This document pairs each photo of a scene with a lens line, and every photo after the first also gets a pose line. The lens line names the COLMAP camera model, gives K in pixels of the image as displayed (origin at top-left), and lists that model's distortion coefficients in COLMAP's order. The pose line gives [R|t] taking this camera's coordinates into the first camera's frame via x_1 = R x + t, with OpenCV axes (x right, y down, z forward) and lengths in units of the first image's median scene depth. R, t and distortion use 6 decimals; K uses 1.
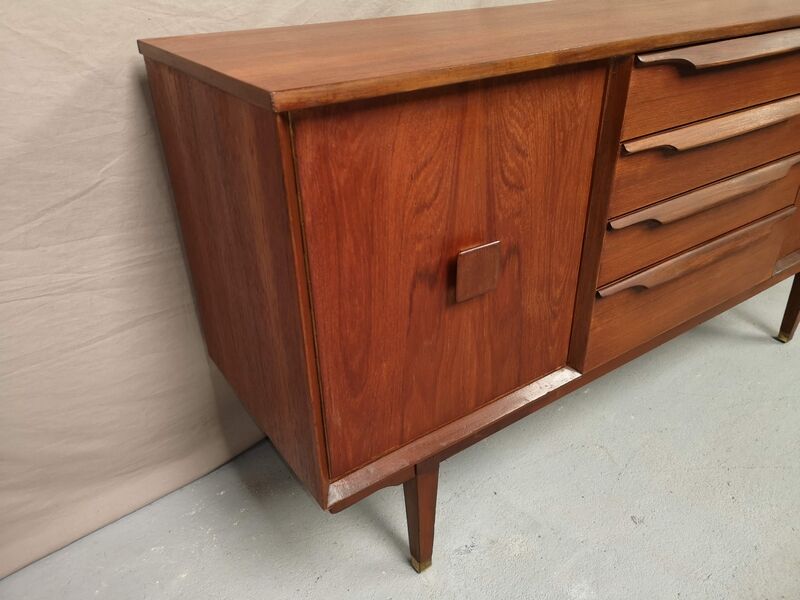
lens RADIAL K [[617.4, 0, 403.4], [0, 617.4, 298.1], [0, 0, 1]] dist [0.066239, -0.077758]
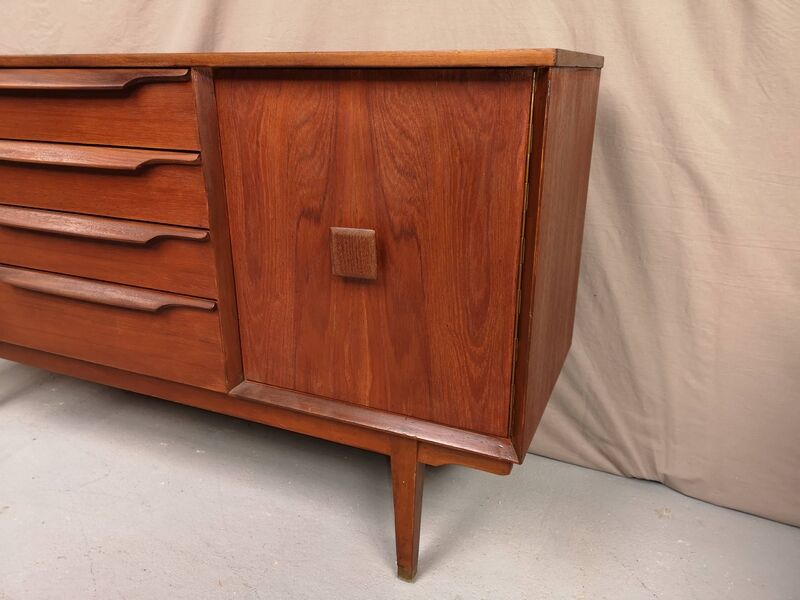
lens RADIAL K [[617.4, 0, 403.4], [0, 617.4, 298.1], [0, 0, 1]] dist [0.066239, -0.077758]
pose [[0.529219, 0.308227, -0.790521, 2.051804], [-0.433879, 0.898968, 0.060048, -0.453028], [0.729161, 0.311212, 0.609484, 1.038856]]
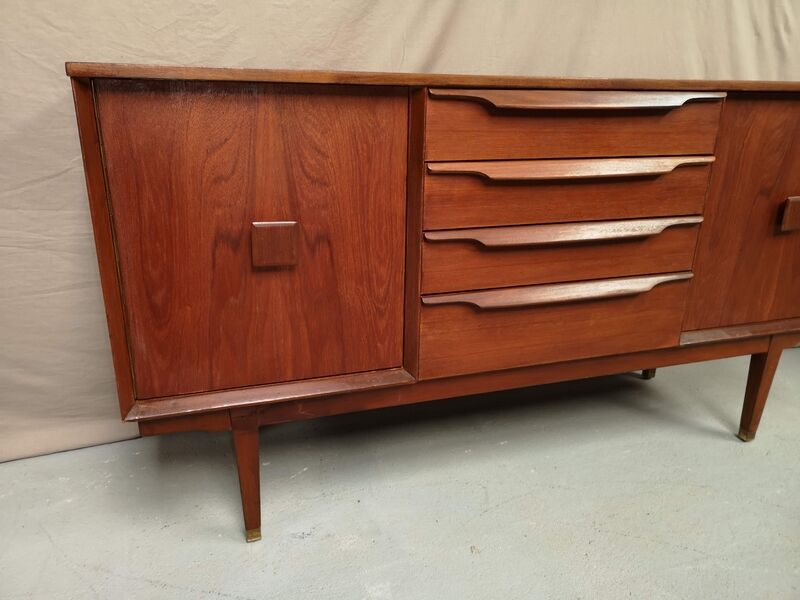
lens RADIAL K [[617.4, 0, 403.4], [0, 617.4, 298.1], [0, 0, 1]] dist [0.066239, -0.077758]
pose [[0.960731, 0.126740, -0.246847, 0.646767], [-0.170594, 0.971393, -0.165207, 0.208904], [0.218847, 0.200830, 0.954868, -0.083673]]
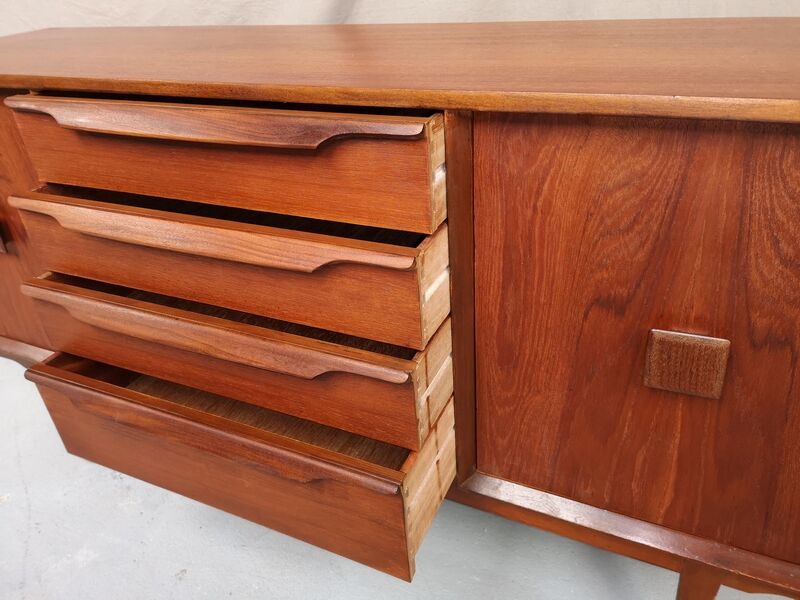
lens RADIAL K [[617.4, 0, 403.4], [0, 617.4, 298.1], [0, 0, 1]] dist [0.066239, -0.077758]
pose [[0.501664, 0.423220, -0.754465, 1.532747], [-0.381174, 0.891065, 0.246394, -0.546291], [0.776556, 0.163975, 0.608336, 0.861717]]
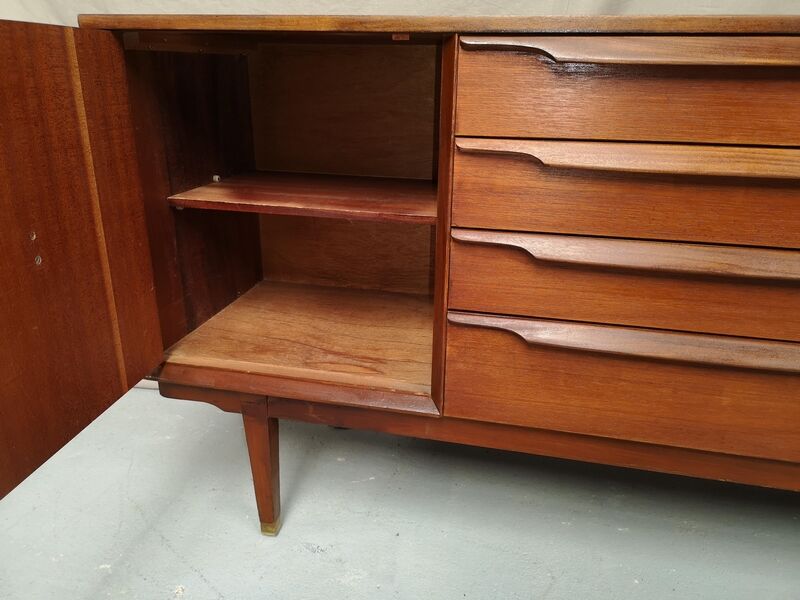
lens RADIAL K [[617.4, 0, 403.4], [0, 617.4, 298.1], [0, 0, 1]] dist [0.066239, -0.077758]
pose [[0.678882, 0.283137, -0.677460, 0.990695], [-0.389743, 0.920906, -0.005679, -0.000648], [0.622270, 0.267891, 0.735537, 0.368966]]
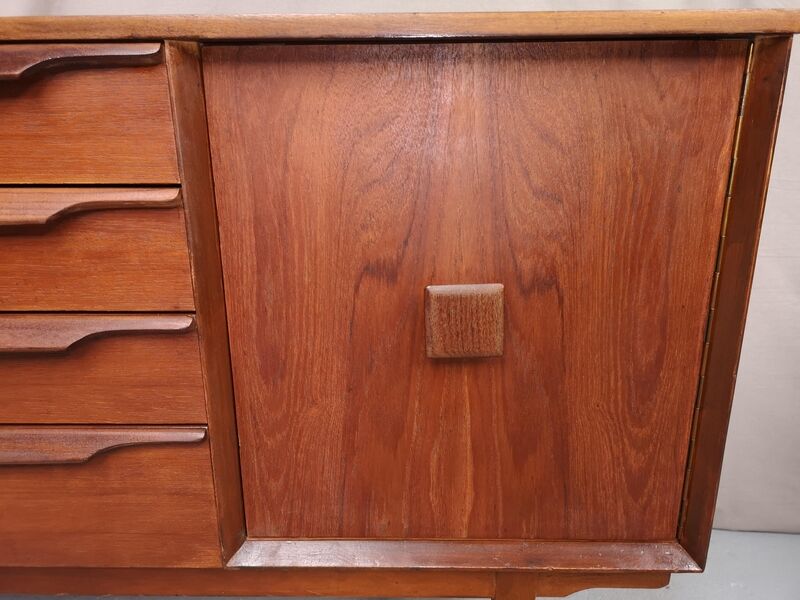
lens RADIAL K [[617.4, 0, 403.4], [0, 617.4, 298.1], [0, 0, 1]] dist [0.066239, -0.077758]
pose [[0.812834, 0.186420, -0.551859, 1.491434], [-0.299303, 0.946438, -0.121133, -0.344744], [0.499719, 0.263635, 0.825093, 0.980256]]
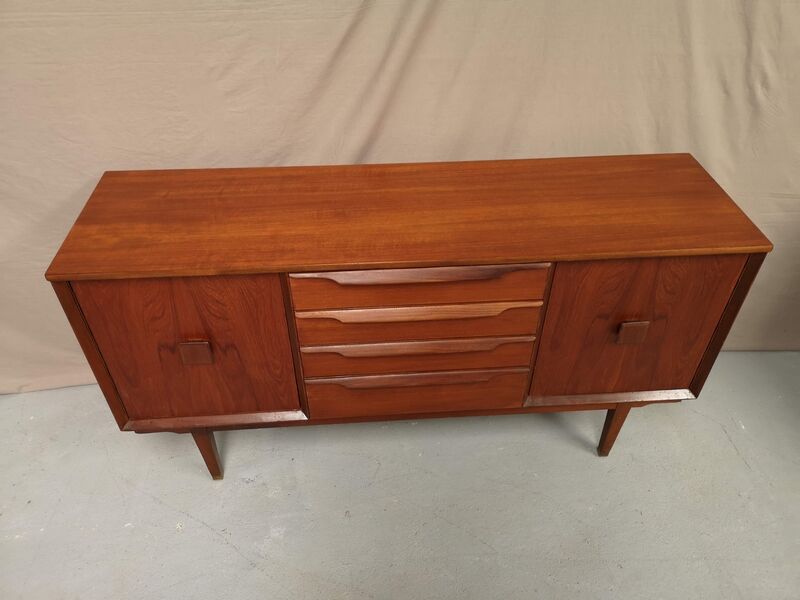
lens RADIAL K [[617.4, 0, 403.4], [0, 617.4, 298.1], [0, 0, 1]] dist [0.066239, -0.077758]
pose [[0.862479, 0.345695, -0.369628, 1.237754], [-0.270366, 0.932129, 0.240911, -0.781869], [0.427823, -0.107846, 0.897406, -0.379657]]
